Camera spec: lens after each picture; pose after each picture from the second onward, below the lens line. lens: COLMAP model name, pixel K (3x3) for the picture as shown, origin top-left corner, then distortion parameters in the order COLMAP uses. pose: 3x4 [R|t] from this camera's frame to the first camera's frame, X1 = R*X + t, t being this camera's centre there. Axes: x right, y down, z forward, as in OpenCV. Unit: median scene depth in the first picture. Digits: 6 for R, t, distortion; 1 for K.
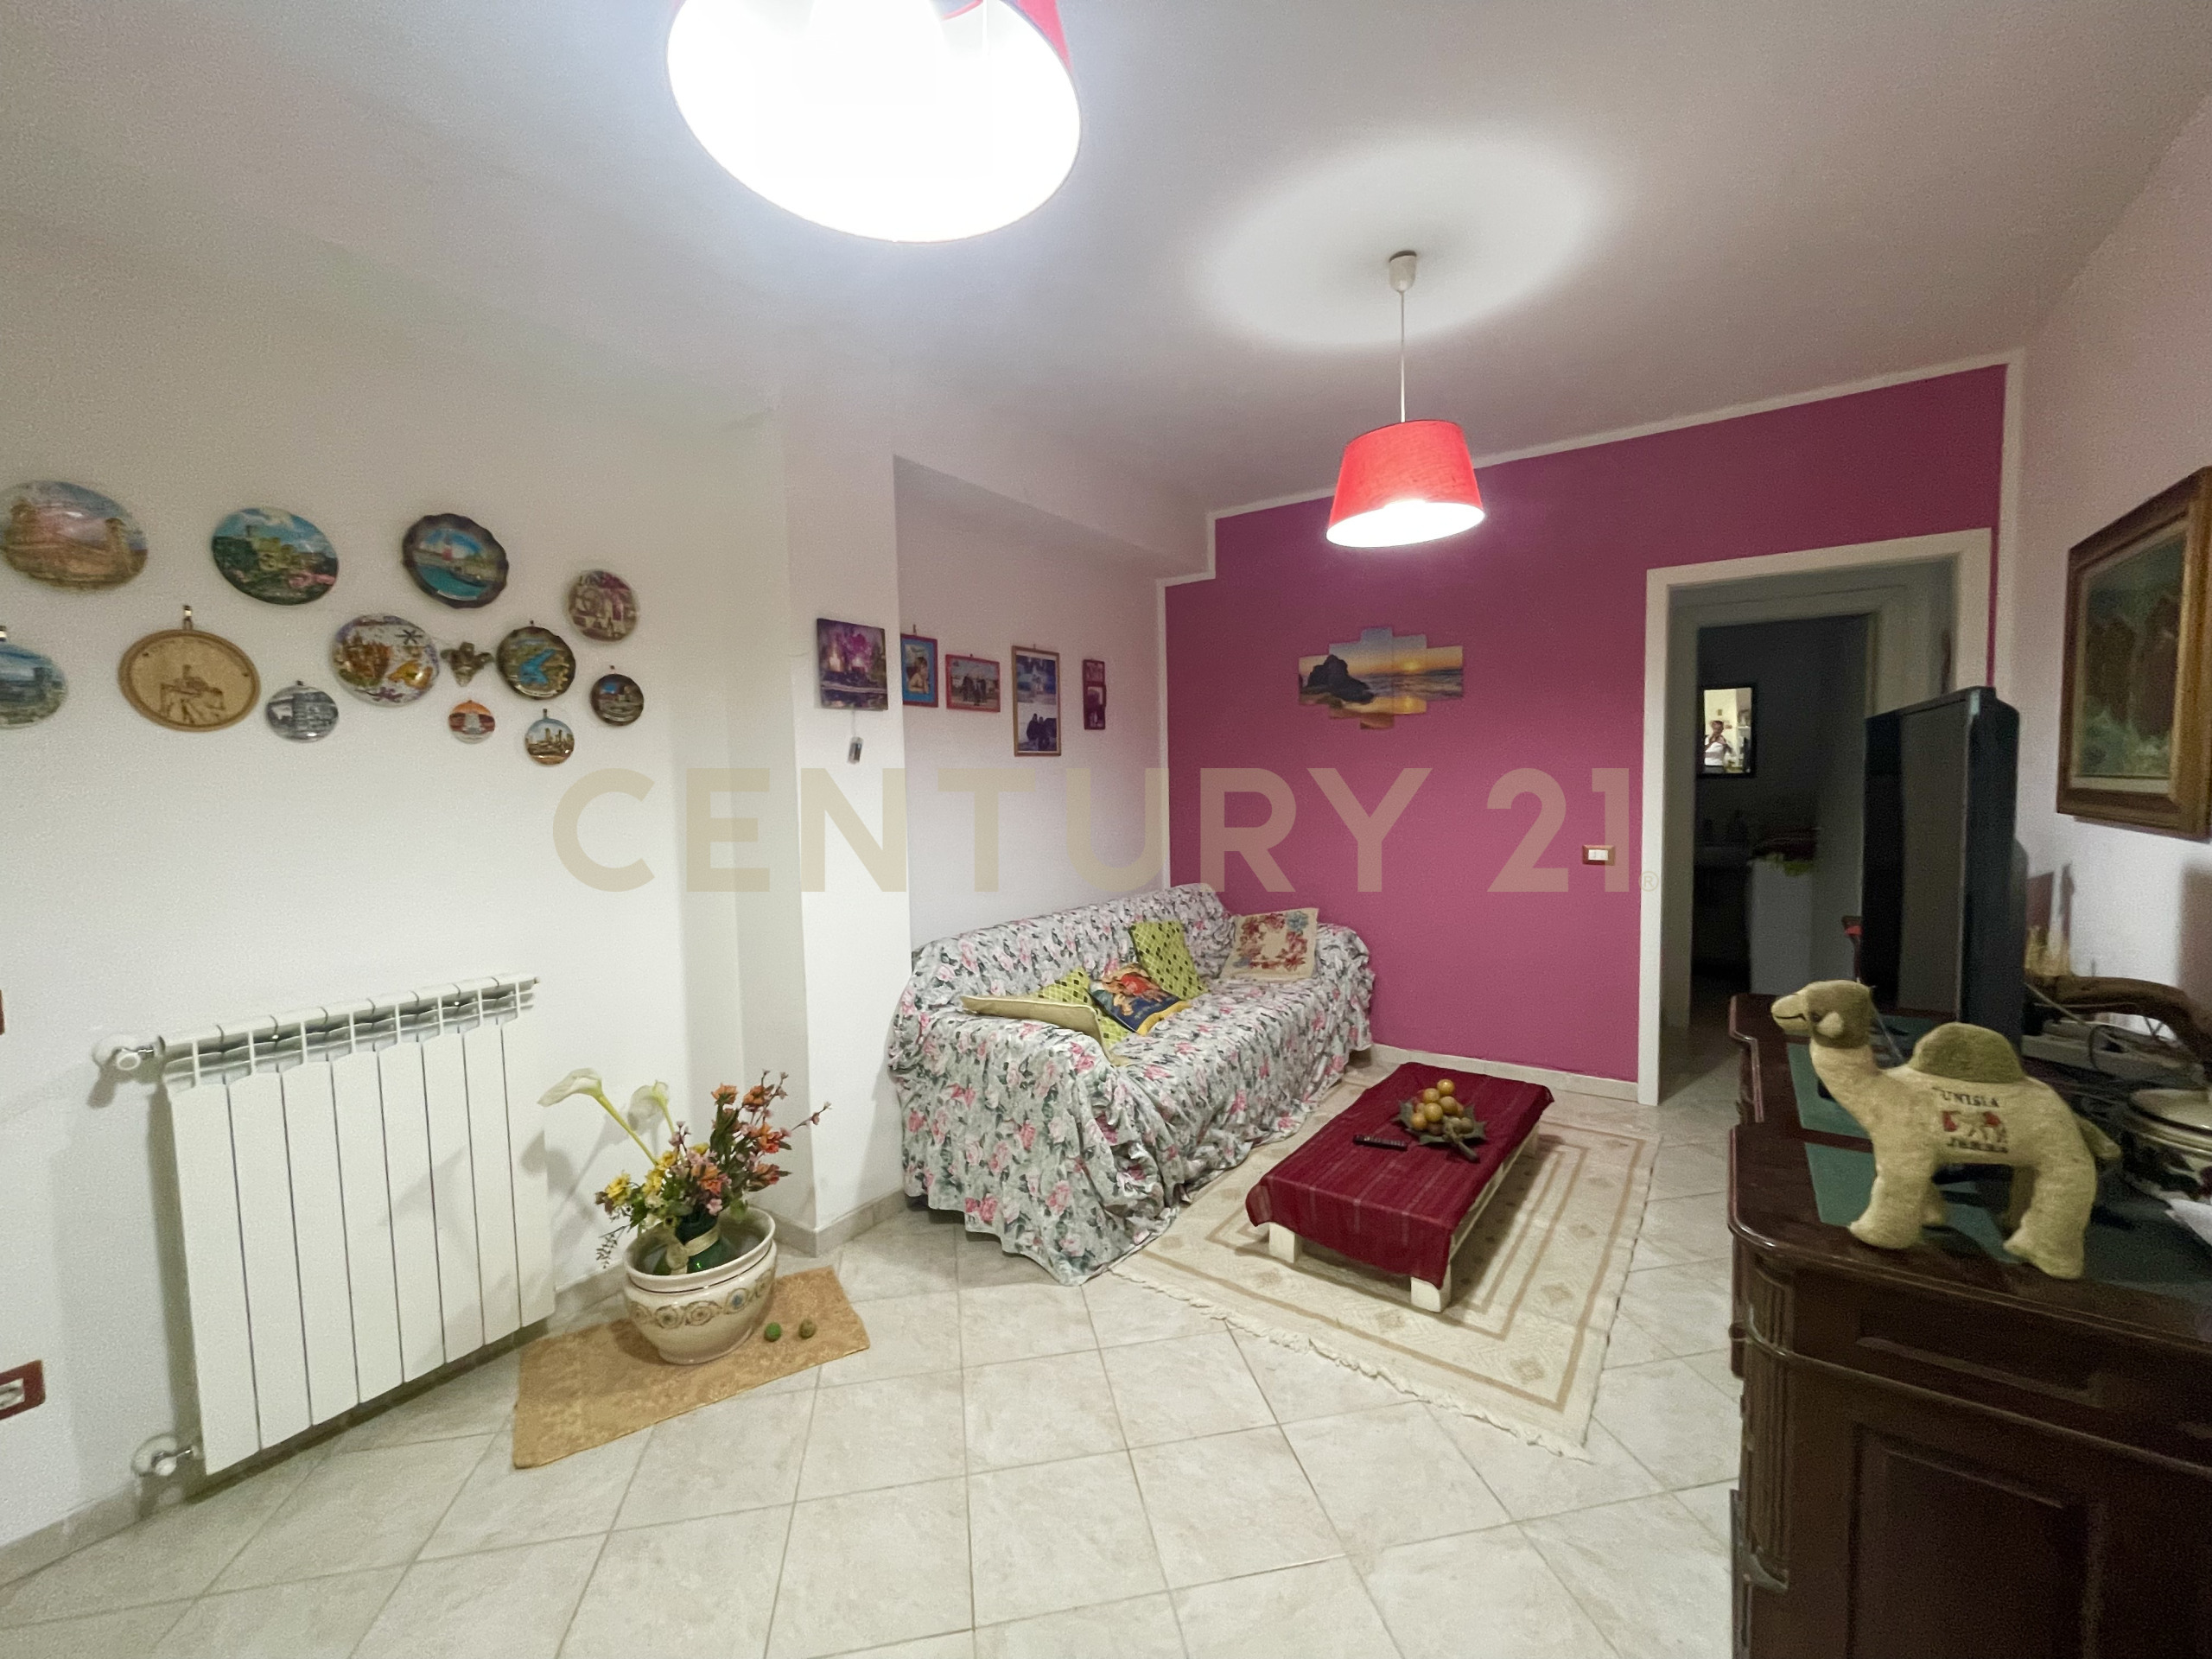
lens RADIAL K [[895.9, 0, 1104.3], [0, 895.9, 828.1], [0, 0, 1]] dist [-0.000113, -0.000397]
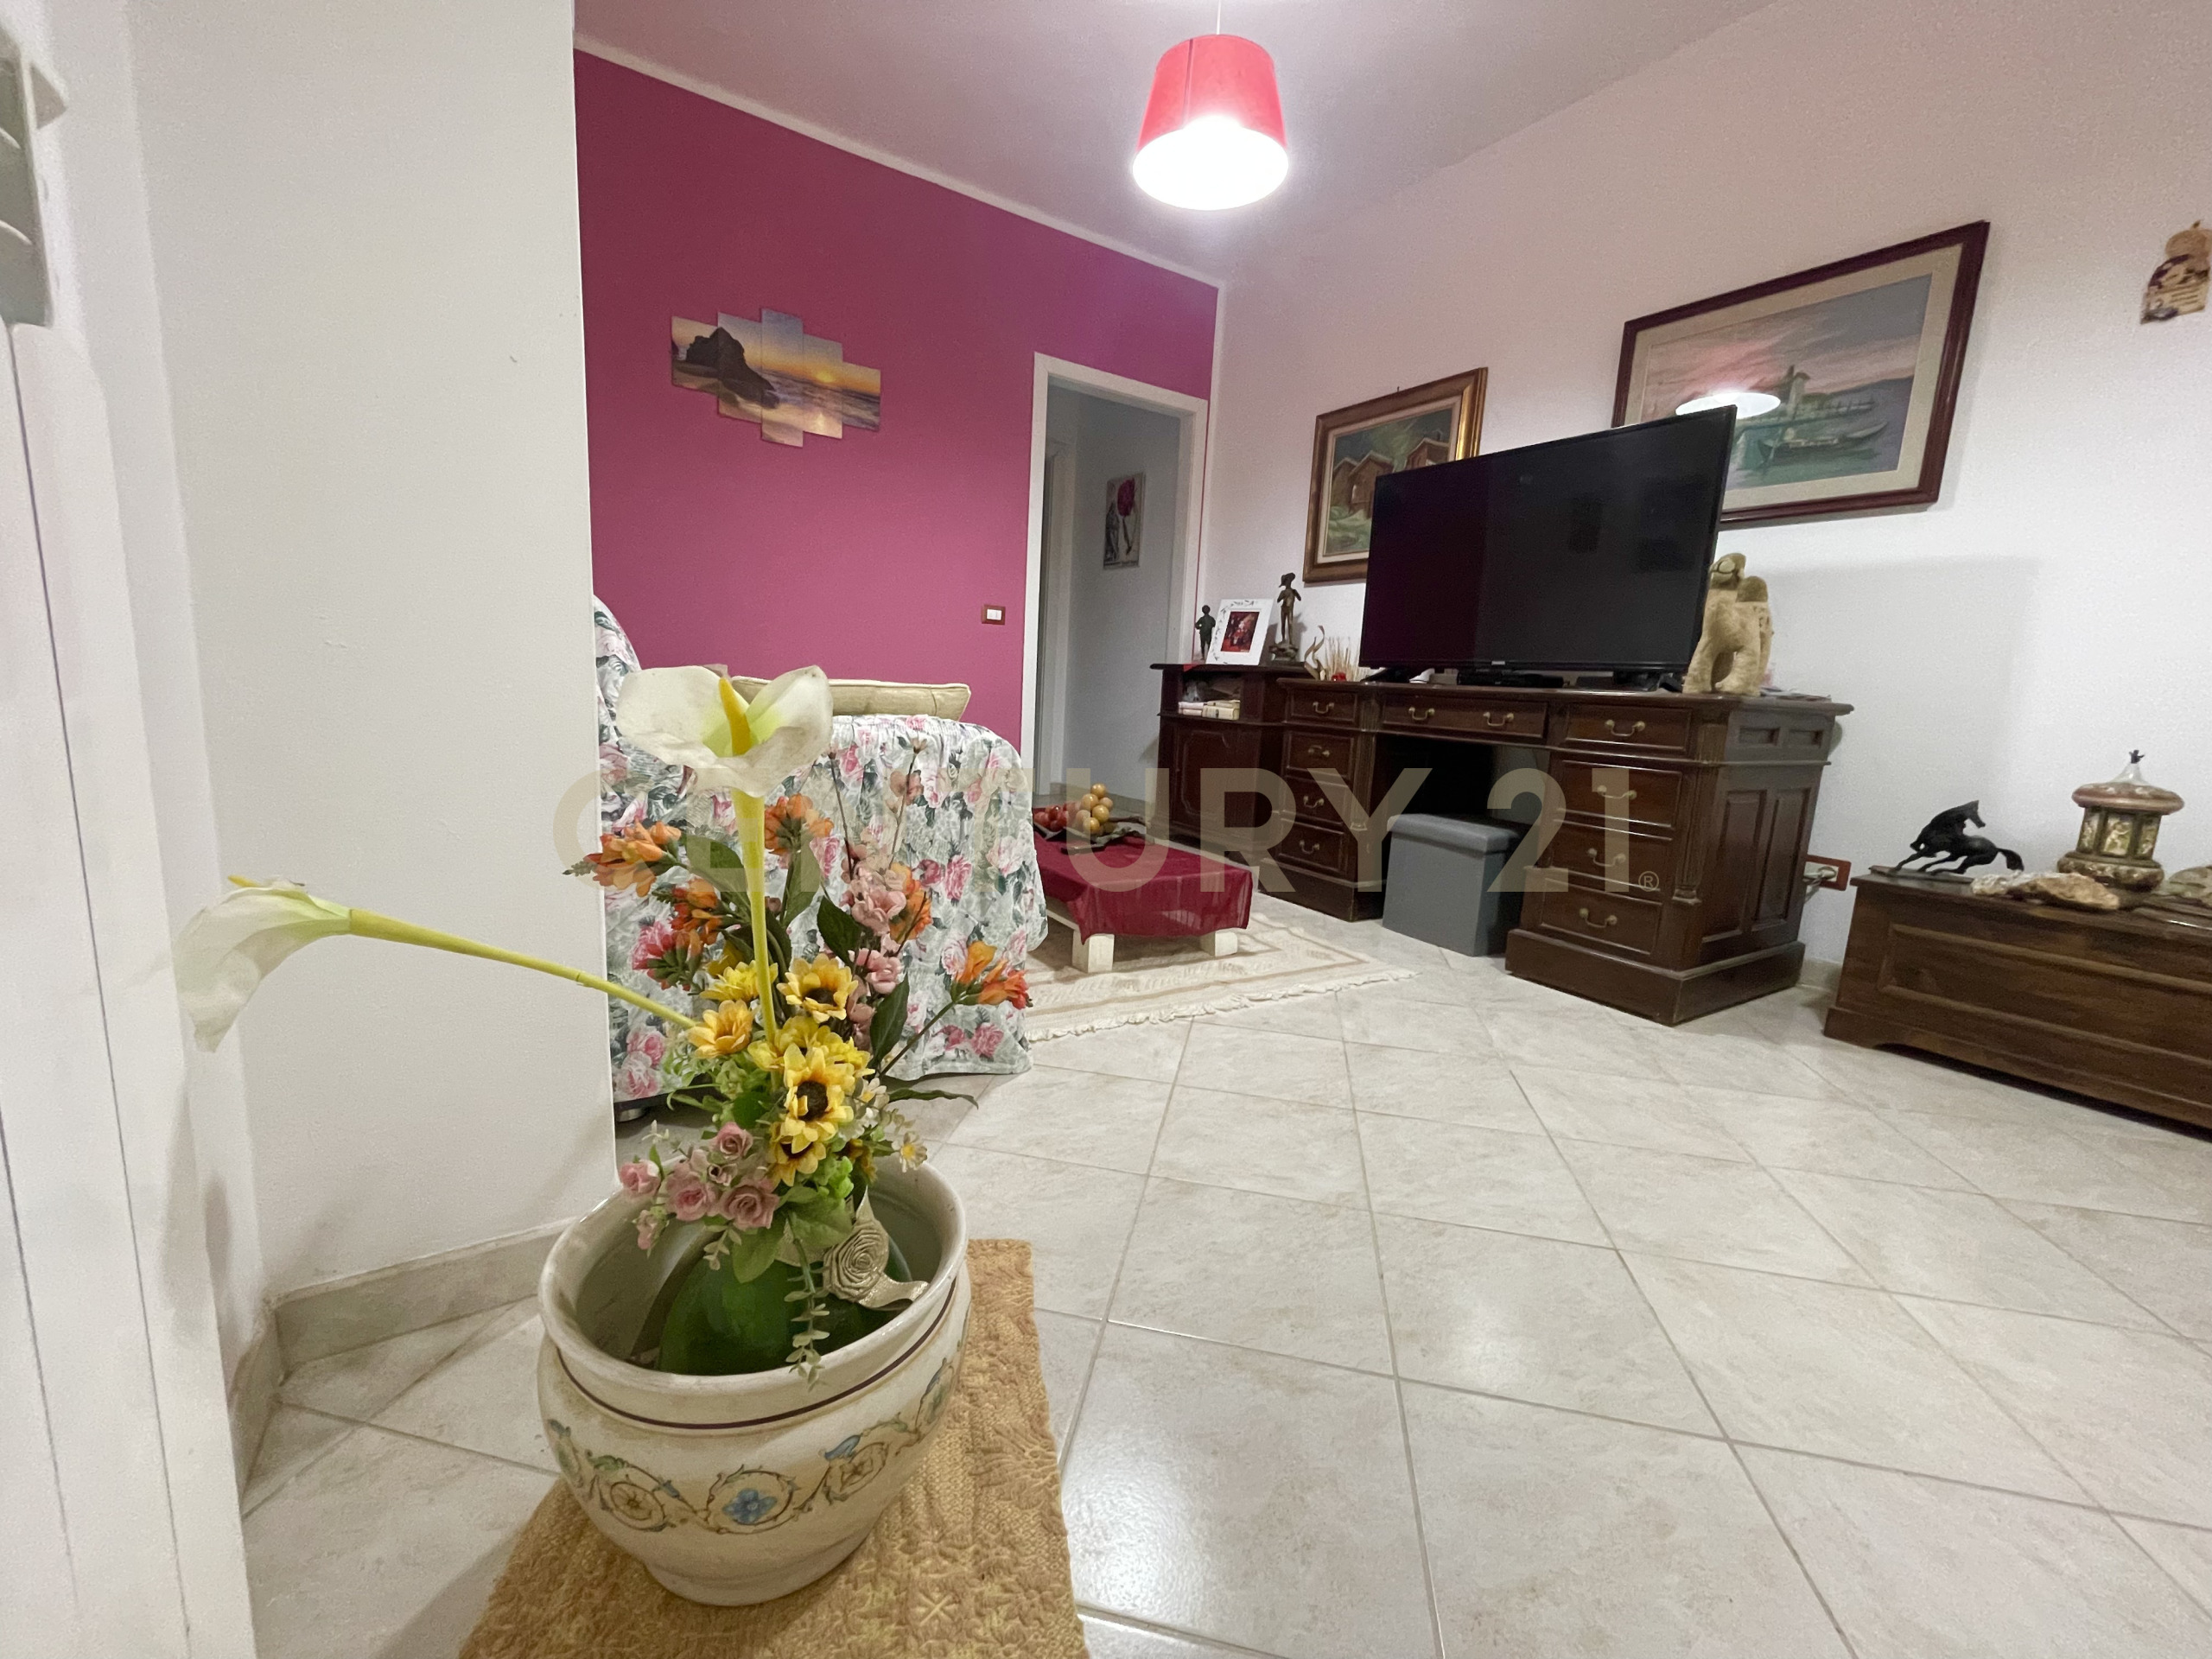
lens RADIAL K [[895.9, 0, 1104.3], [0, 895.9, 828.1], [0, 0, 1]] dist [-0.000113, -0.000397]
pose [[0.375375, -0.107325, 0.920639, -0.487943], [-0.000942, 0.993229, 0.116171, 0.183460], [-0.926873, -0.044475, 0.372732, 0.526484]]
